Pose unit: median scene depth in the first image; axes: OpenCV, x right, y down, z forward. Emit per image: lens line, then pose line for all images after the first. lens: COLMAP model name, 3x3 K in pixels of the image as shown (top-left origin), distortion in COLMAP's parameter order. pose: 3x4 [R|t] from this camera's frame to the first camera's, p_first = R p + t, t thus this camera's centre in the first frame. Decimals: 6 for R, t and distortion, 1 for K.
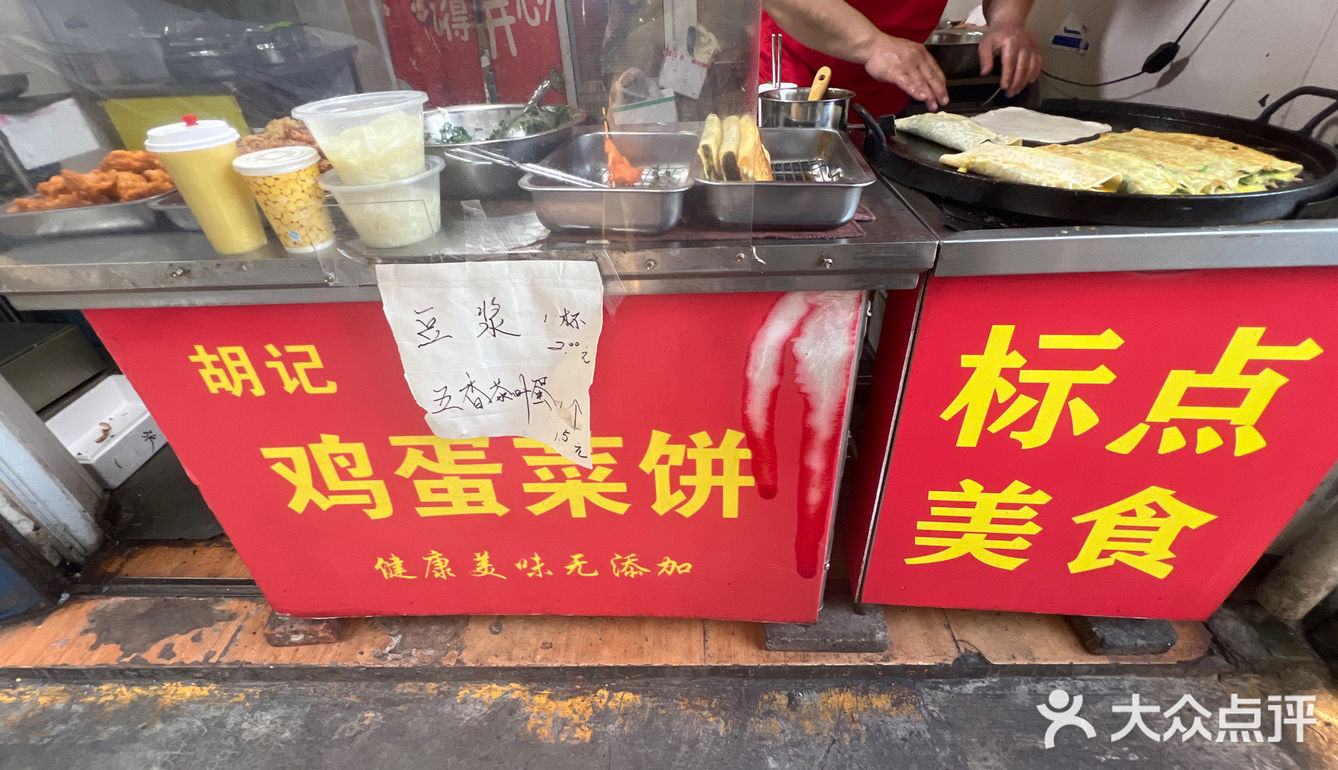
lens RADIAL K [[605.3, 0, 669.0], [0, 605.3, 385.0], [0, 0, 1]] dist [0.000441, 0.000176]
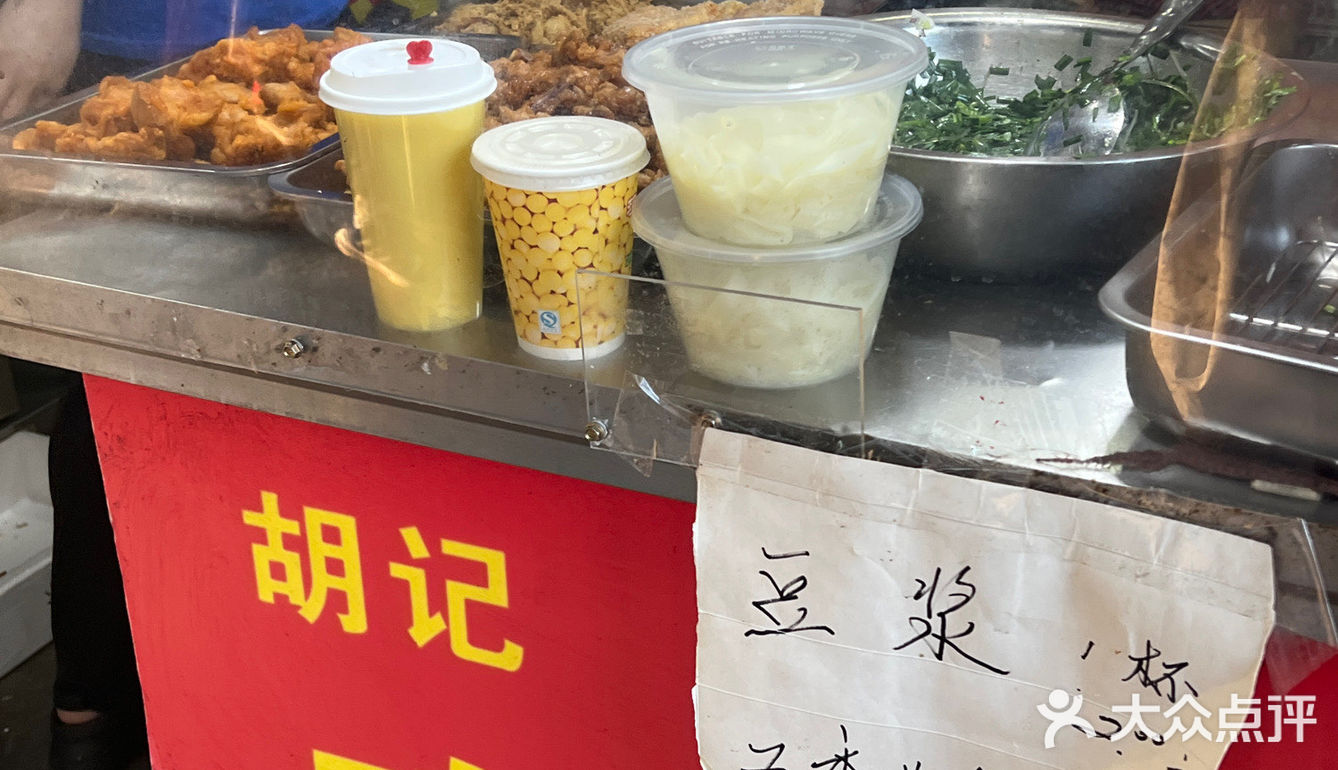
lens RADIAL K [[1782.9, 0, 669.0], [0, 1782.9, 385.0], [0, 0, 1]] dist [0.247554, -0.938639]
pose [[0.911681, 0.199915, -0.358988, -0.074325], [-0.244953, 0.965872, -0.084200, -0.110906], [0.329904, 0.164699, 0.929536, -0.130036]]
